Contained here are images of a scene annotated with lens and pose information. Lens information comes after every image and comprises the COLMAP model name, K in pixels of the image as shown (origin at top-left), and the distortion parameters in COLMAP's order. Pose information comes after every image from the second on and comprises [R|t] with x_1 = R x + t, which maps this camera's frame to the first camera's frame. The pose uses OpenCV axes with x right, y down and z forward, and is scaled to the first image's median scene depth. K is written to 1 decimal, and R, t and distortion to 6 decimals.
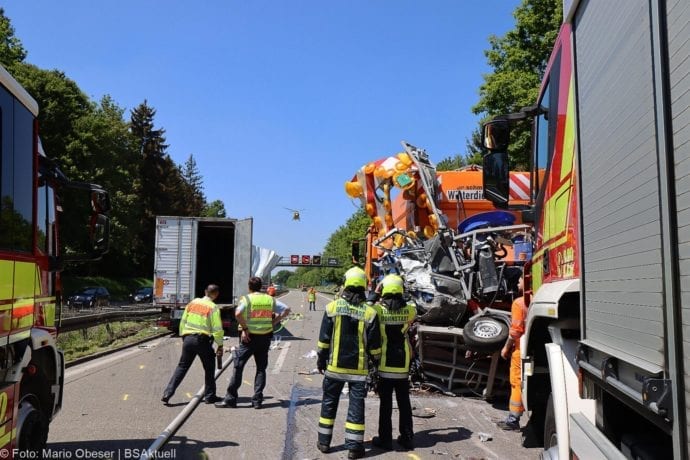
lens RADIAL K [[547.4, 0, 332.1], [0, 547.4, 231.2], [0, 0, 1]] dist [-0.097534, 0.099242]
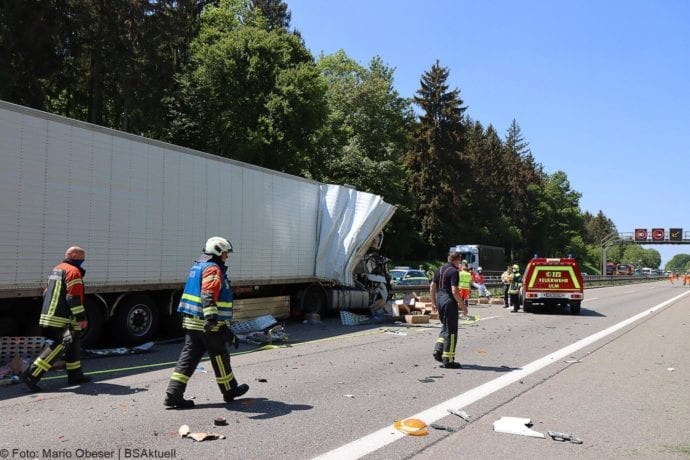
lens RADIAL K [[547.4, 0, 332.1], [0, 547.4, 231.2], [0, 0, 1]] dist [-0.097534, 0.099242]
pose [[0.781034, -0.037459, -0.623363, 0.582298], [0.052986, 0.998575, 0.006381, 0.206965], [0.622236, -0.038013, 0.781906, 1.814788]]
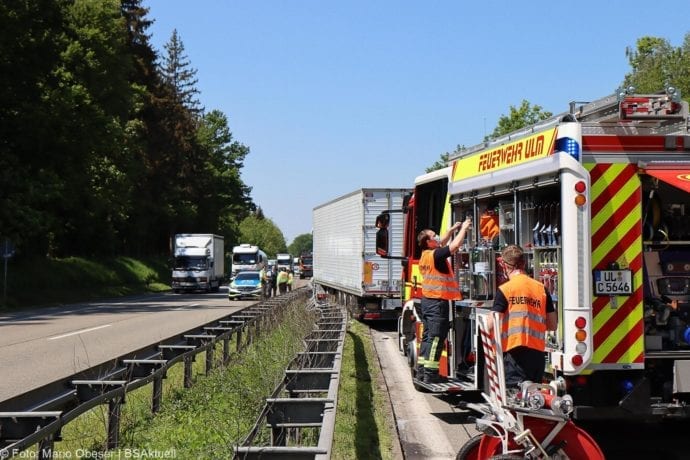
lens RADIAL K [[1081.2, 0, 330.7], [0, 1081.2, 229.2], [0, 0, 1]] dist [0.153740, 0.076556]
pose [[0.998087, -0.018456, -0.059007, -0.532640], [0.022452, 0.997447, 0.067787, -0.152213], [0.057605, -0.068983, 0.995953, -1.289388]]
